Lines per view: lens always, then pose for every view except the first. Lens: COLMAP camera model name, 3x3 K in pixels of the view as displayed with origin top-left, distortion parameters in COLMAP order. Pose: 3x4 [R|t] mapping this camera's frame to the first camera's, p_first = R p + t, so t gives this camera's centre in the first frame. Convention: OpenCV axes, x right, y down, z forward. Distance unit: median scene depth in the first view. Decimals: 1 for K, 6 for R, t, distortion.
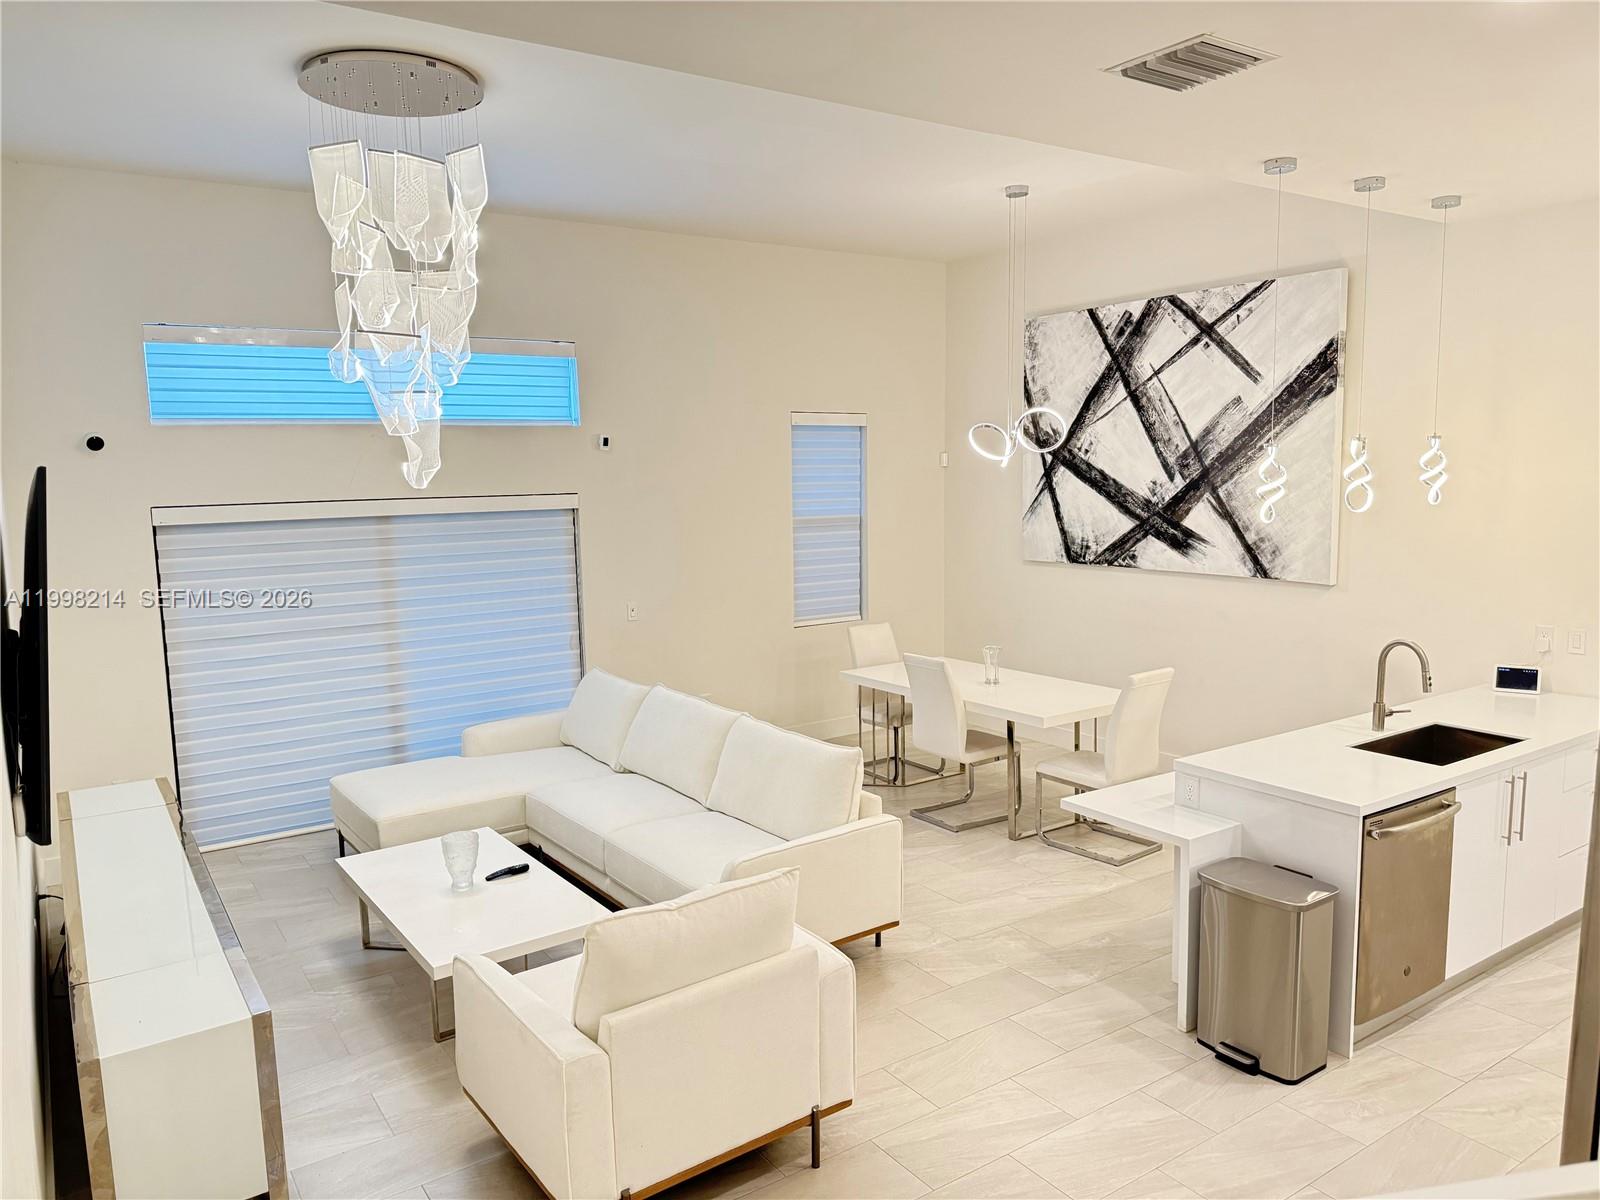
lens RADIAL K [[1122.3, 0, 793.1], [0, 1122.3, 598.0], [0, 0, 1]] dist [0.030756, -0.011780]
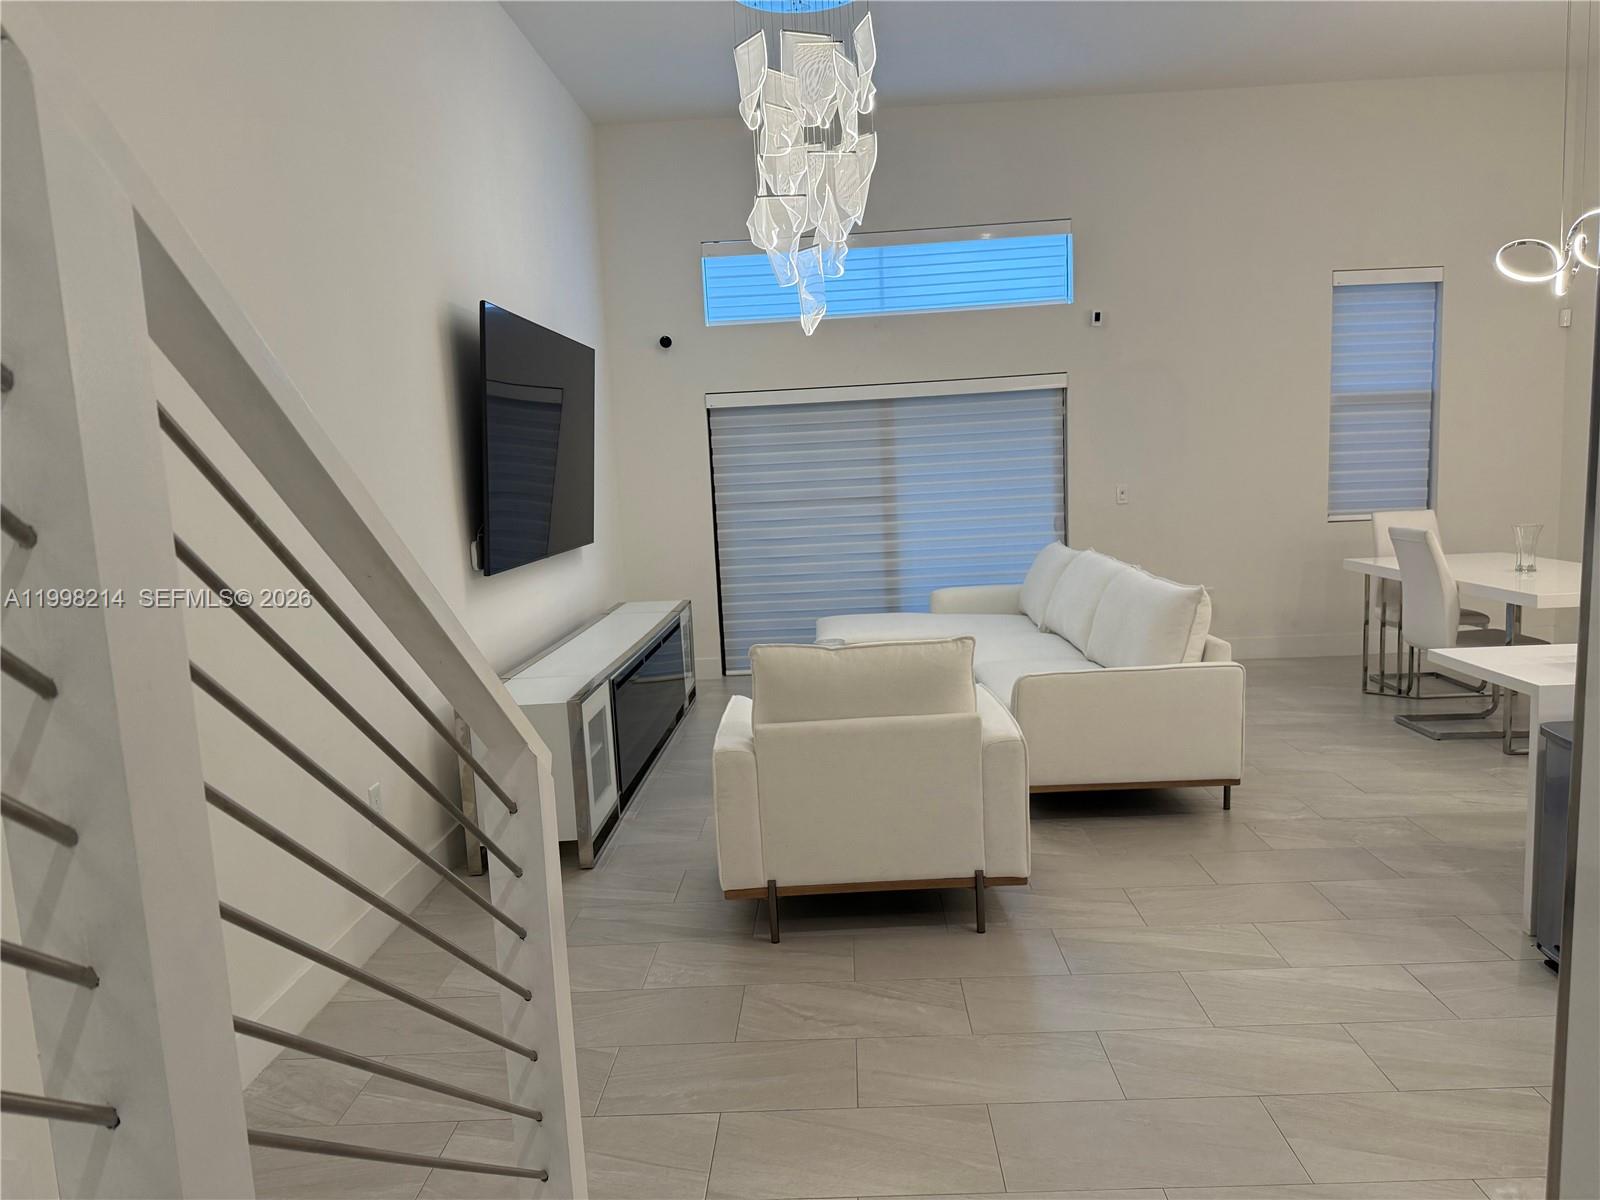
lens RADIAL K [[1122.3, 0, 790.7], [0, 1122.3, 613.0], [0, 0, 1]] dist [0.030756, -0.011780]
pose [[0.810860, 0.063355, -0.581801, 0.219441], [-0.039445, 0.997779, 0.053678, 0.081701], [0.583909, -0.020576, 0.811558, 0.040185]]
